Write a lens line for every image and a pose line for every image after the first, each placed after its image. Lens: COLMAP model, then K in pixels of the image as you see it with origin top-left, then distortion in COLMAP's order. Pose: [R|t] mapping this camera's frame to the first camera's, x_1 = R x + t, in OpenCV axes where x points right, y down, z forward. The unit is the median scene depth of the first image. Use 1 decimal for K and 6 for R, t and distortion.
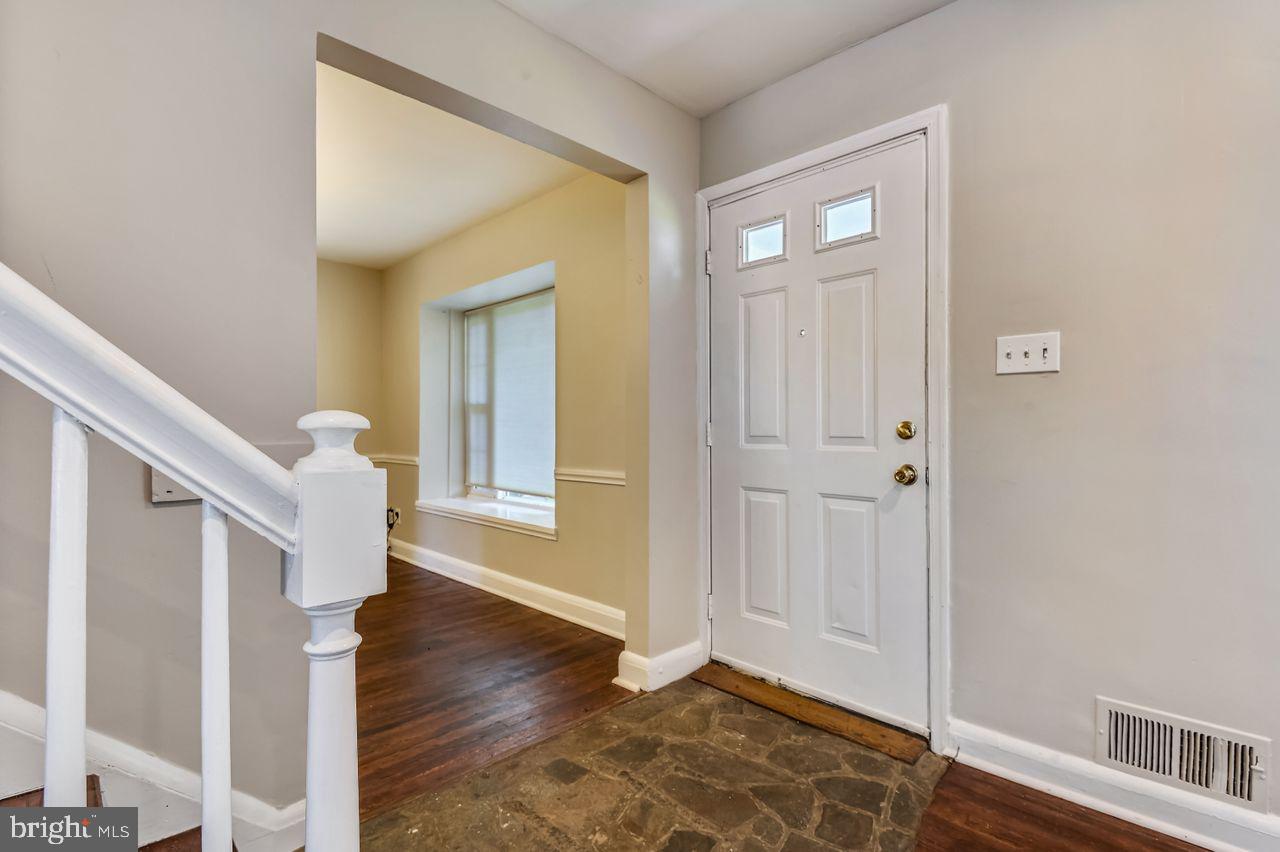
lens RADIAL K [[590.1, 0, 639.5], [0, 590.1, 424.6], [0, 0, 1]] dist [-0.003785, -0.002335]
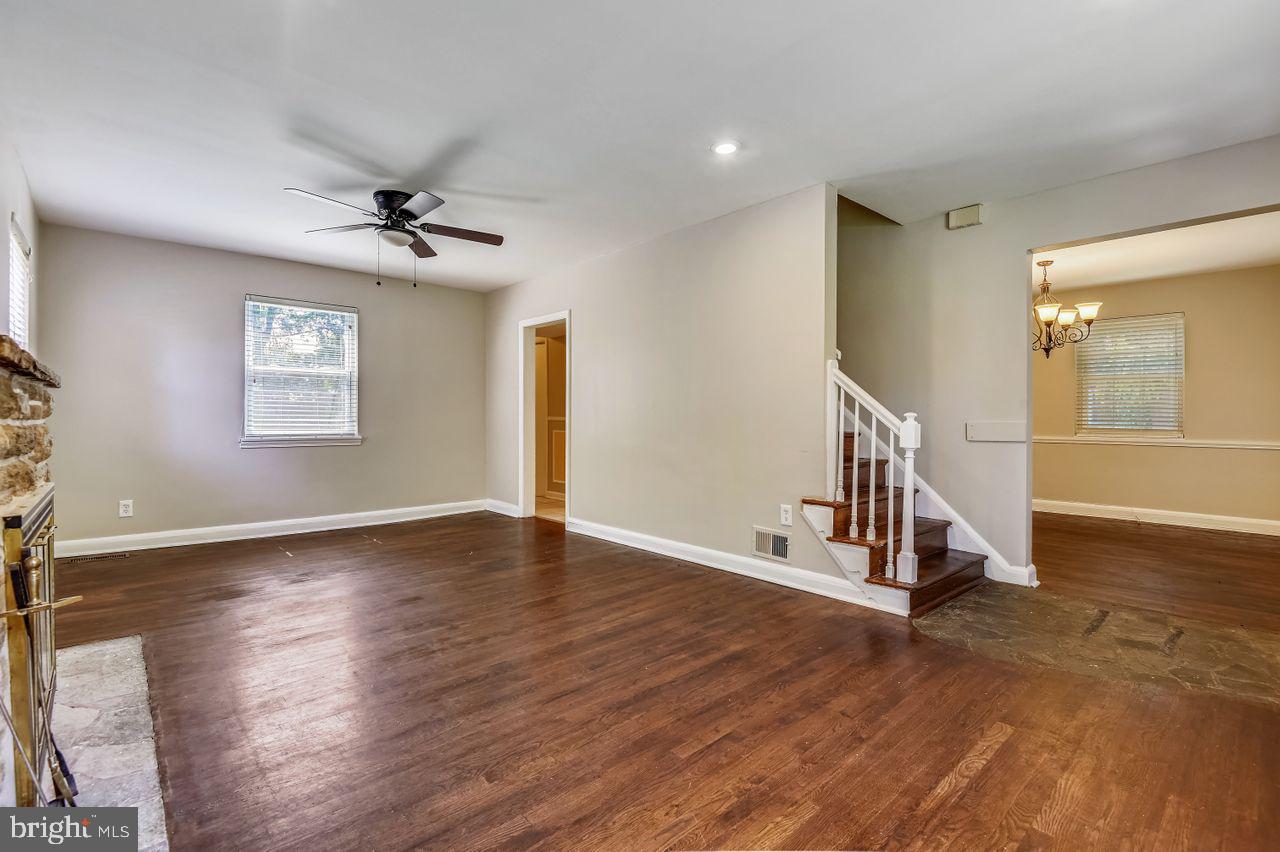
lens RADIAL K [[590.1, 0, 631.3], [0, 590.1, 420.0], [0, 0, 1]] dist [-0.003785, -0.002335]
pose [[-0.049735, 0.011296, -0.998699, 1.344798], [0.002936, 0.999933, 0.011164, -0.006210], [0.998758, -0.002377, -0.049765, -0.337878]]
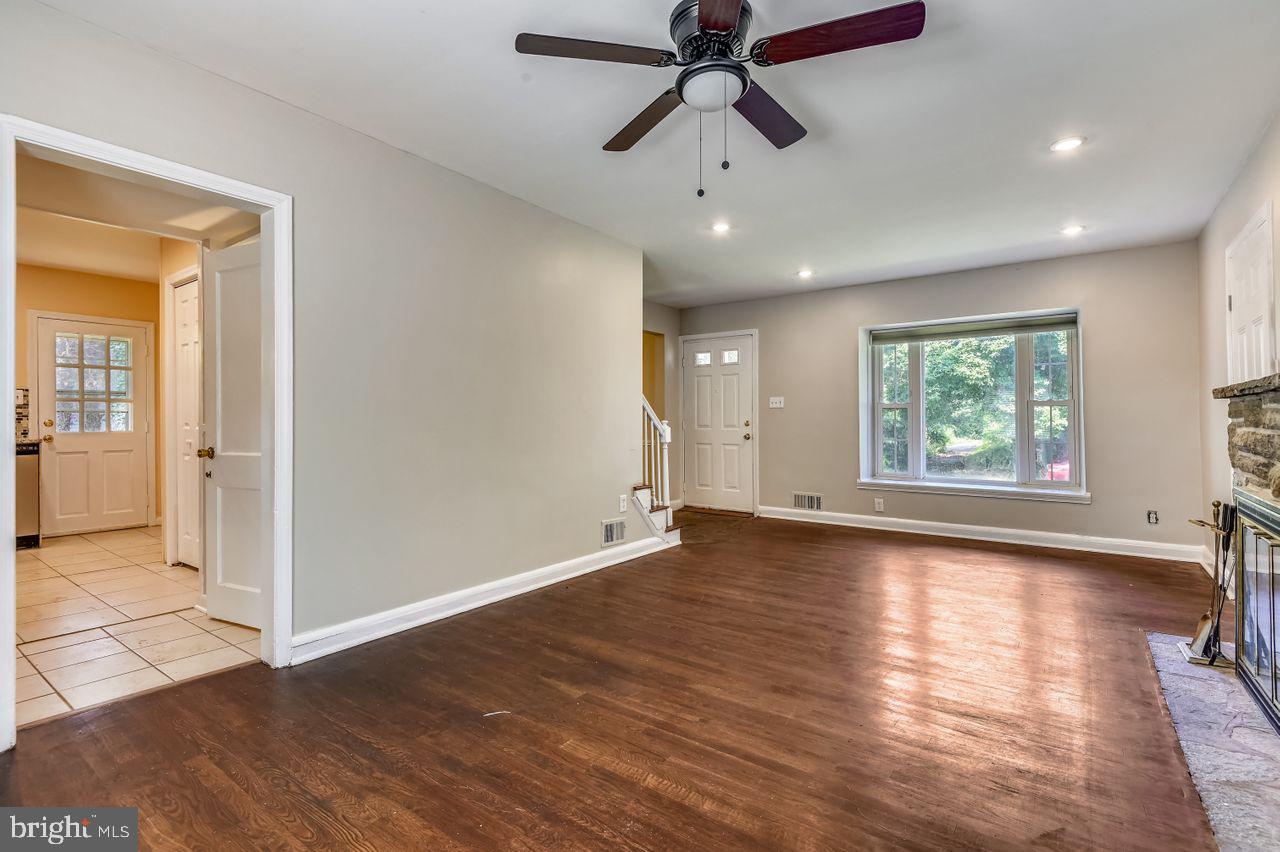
lens RADIAL K [[590.1, 0, 641.5], [0, 590.1, 422.4], [0, 0, 1]] dist [-0.003785, -0.002335]
pose [[0.987305, -0.000383, 0.158835, -0.610818], [0.000114, 0.999999, 0.001700, -0.000269], [-0.158835, -0.001660, 0.987304, -2.010352]]
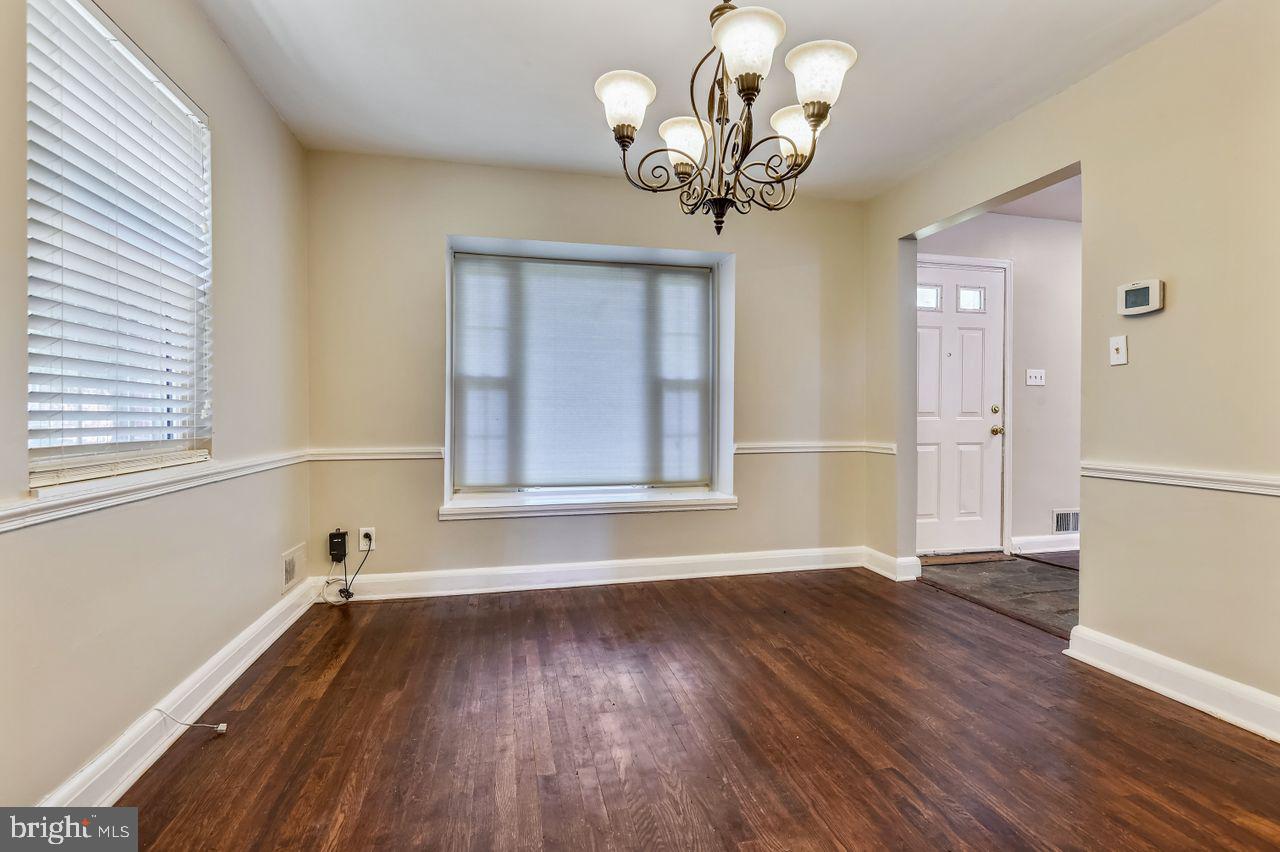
lens RADIAL K [[620.1, 0, 649.2], [0, 620.1, 423.8], [0, 0, 1]] dist [-0.004451, -0.000481]
pose [[0.507389, -0.011059, 0.861646, -1.883675], [-0.005667, 0.999853, 0.016169, 0.031190], [-0.861698, -0.013087, 0.507252, 0.855703]]
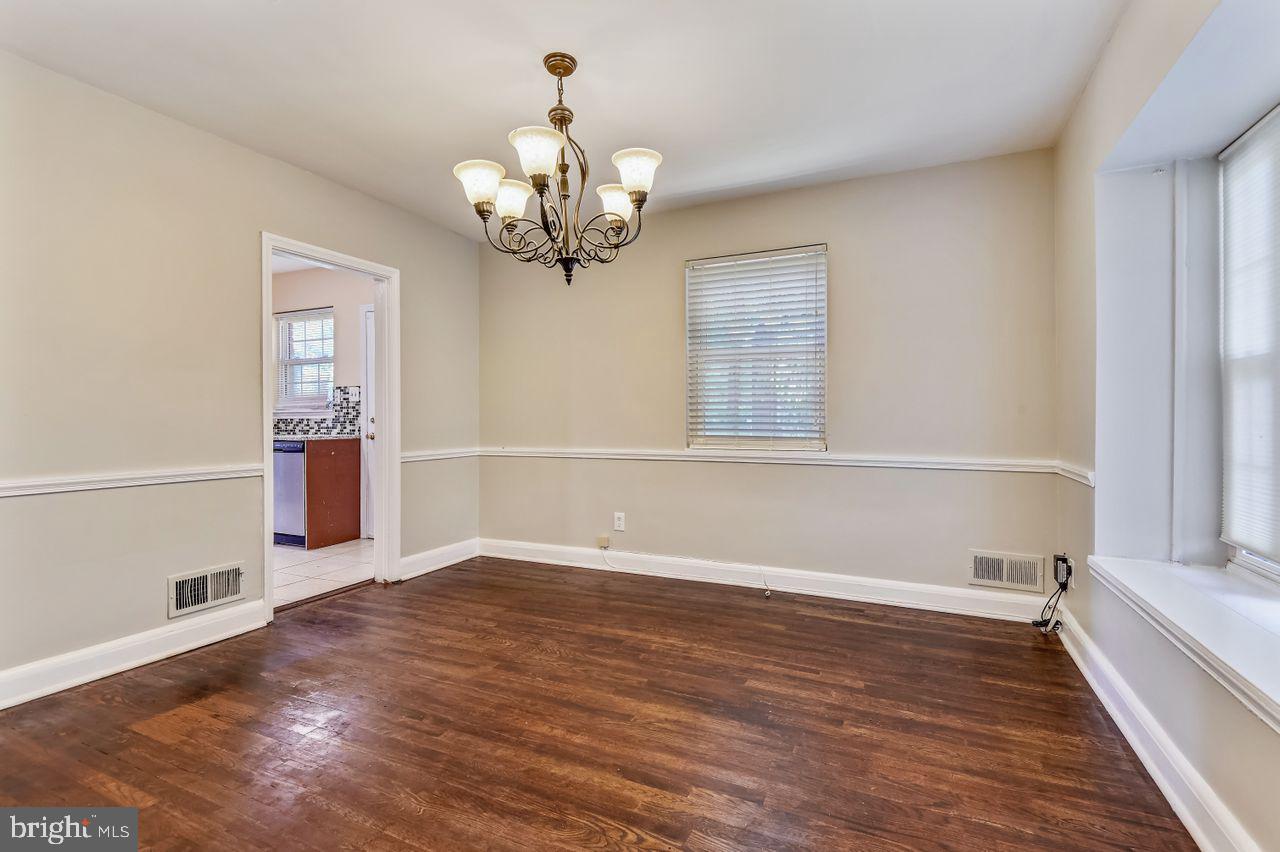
lens RADIAL K [[590.1, 0, 641.9], [0, 590.1, 418.7], [0, 0, 1]] dist [-0.003785, -0.002335]
pose [[0.349407, 0.002541, -0.936968, -0.069087], [-0.000758, 0.999997, 0.002429, 0.019324], [0.936971, -0.000138, 0.349408, 0.966680]]
